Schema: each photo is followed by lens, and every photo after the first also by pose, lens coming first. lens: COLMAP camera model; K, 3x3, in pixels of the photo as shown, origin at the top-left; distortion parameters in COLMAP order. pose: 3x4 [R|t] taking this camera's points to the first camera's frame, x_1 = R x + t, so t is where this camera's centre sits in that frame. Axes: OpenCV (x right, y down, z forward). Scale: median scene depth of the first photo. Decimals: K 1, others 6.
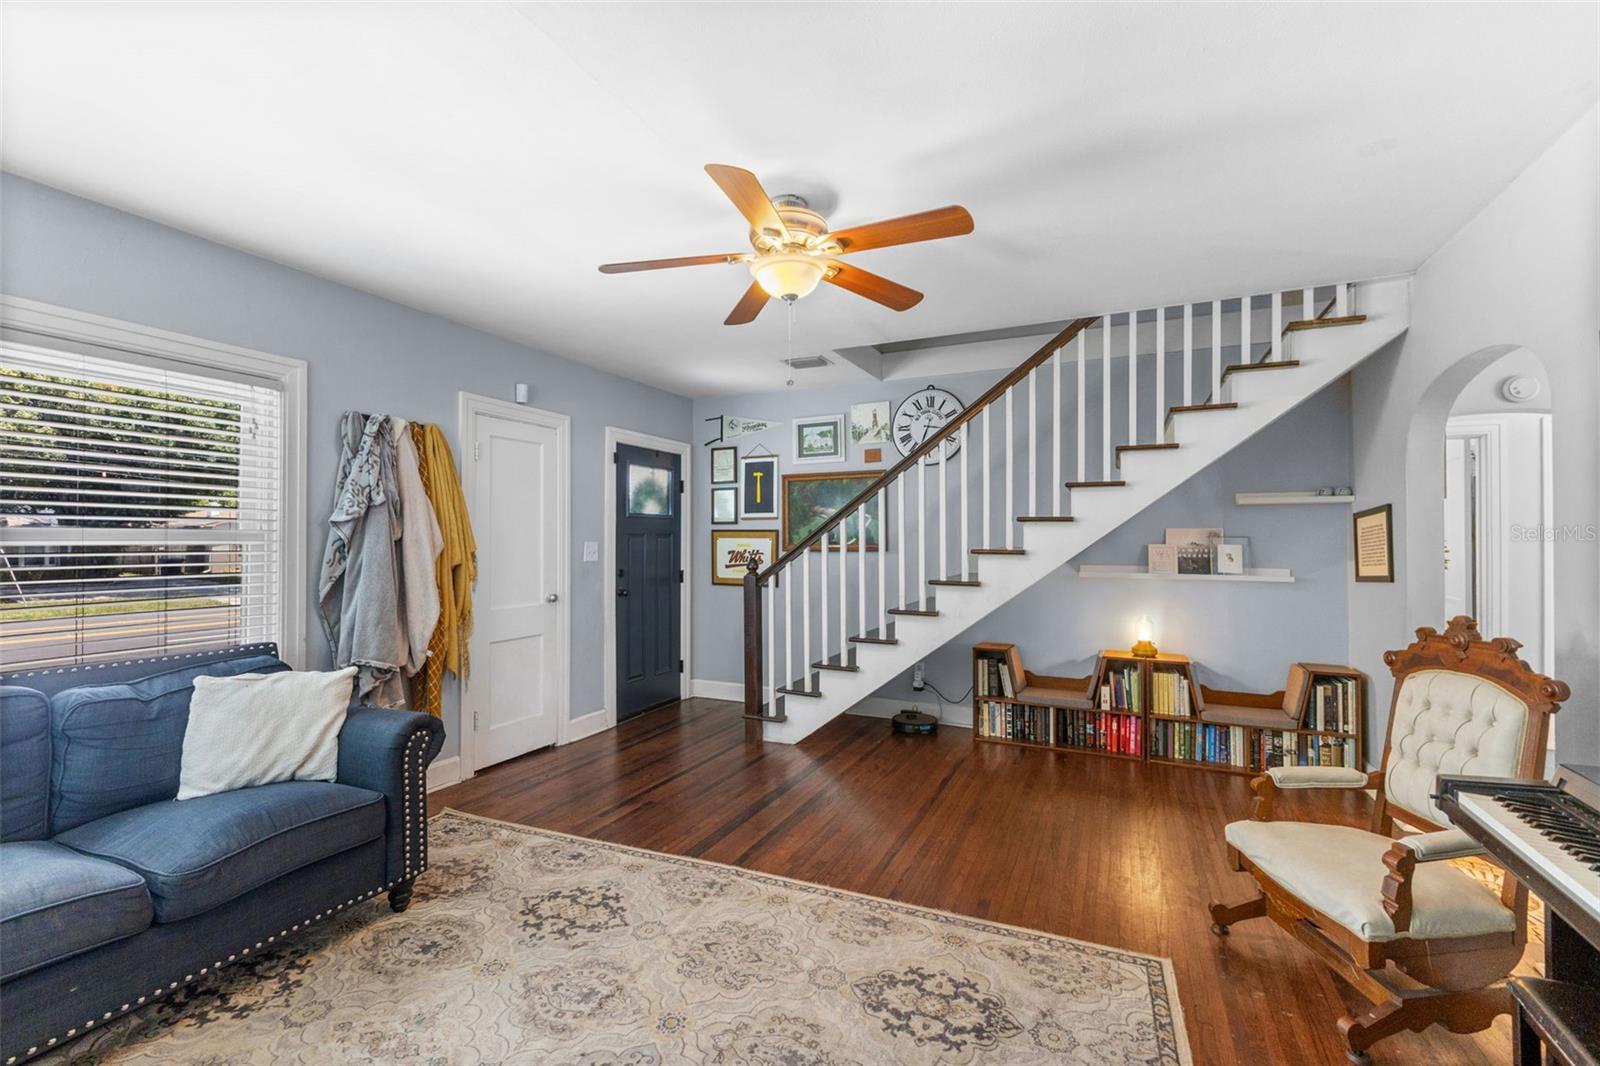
lens RADIAL K [[700.0, 0, 797.4], [0, 700.0, 544.0], [0, 0, 1]] dist [0.007039, -0.000142]
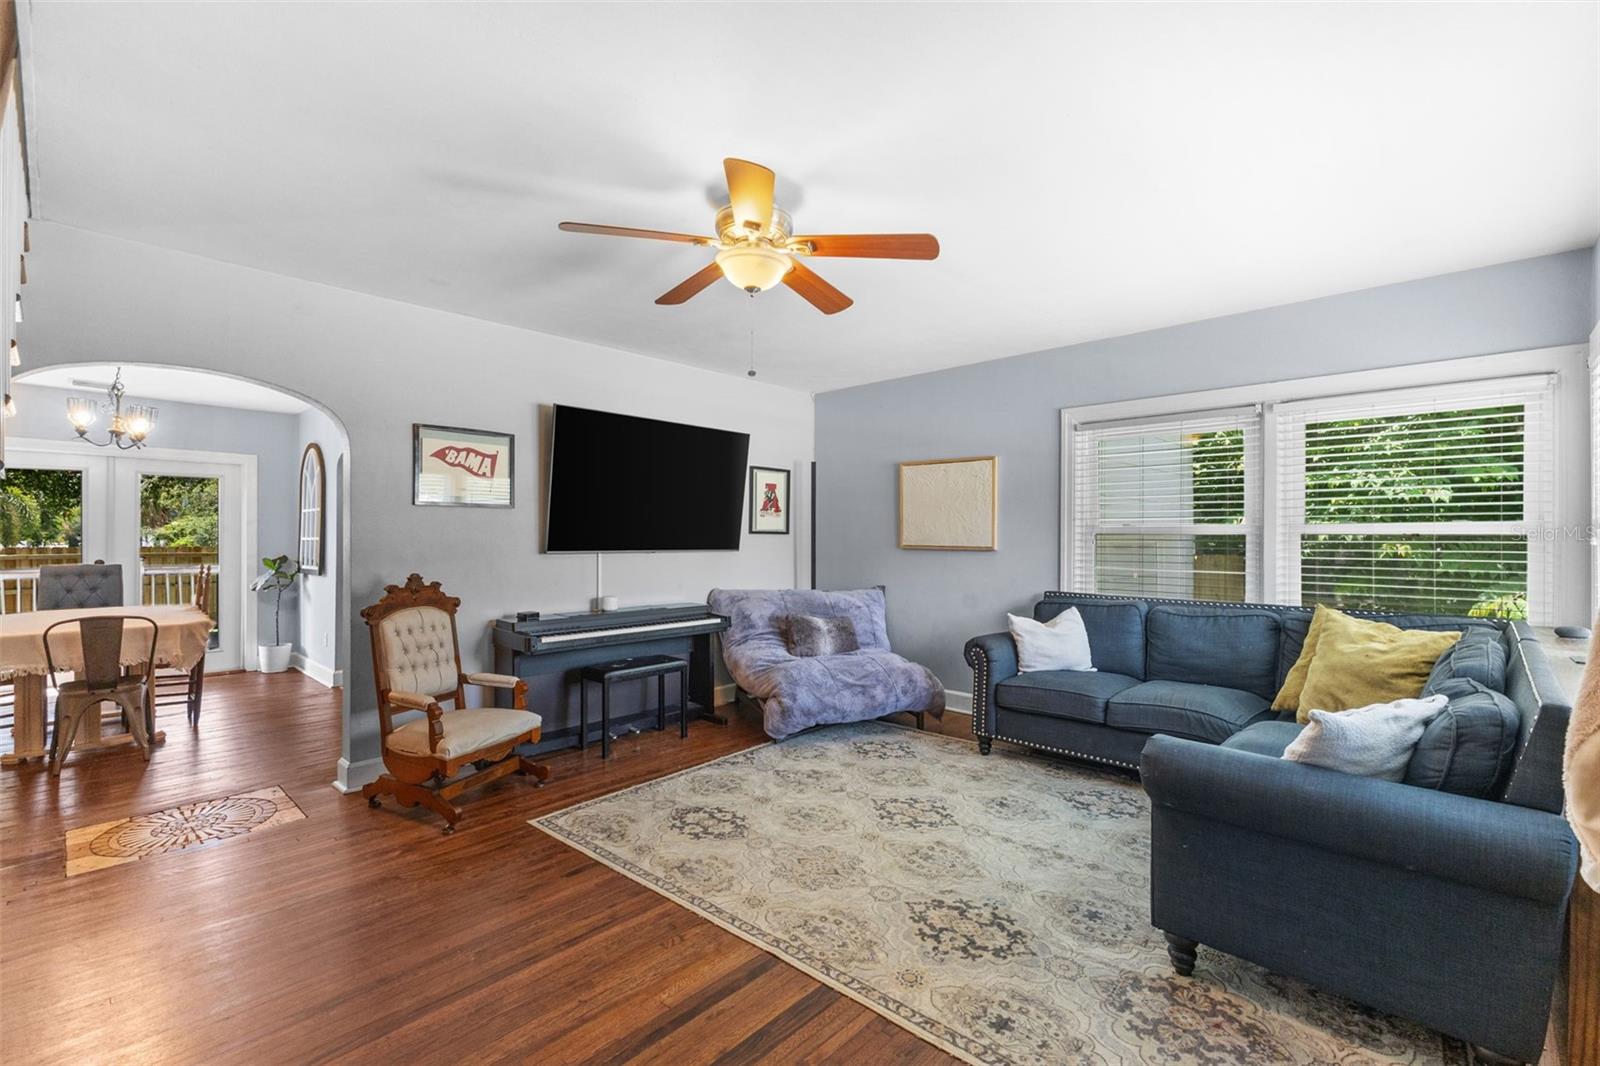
lens RADIAL K [[700.0, 0, 797.4], [0, 700.0, 544.0], [0, 0, 1]] dist [0.007039, -0.000142]
pose [[-0.948074, -0.006663, 0.317980, -0.416676], [-0.004443, 0.999960, 0.007705, 0.011201], [-0.318019, 0.005892, -0.948066, 2.036584]]
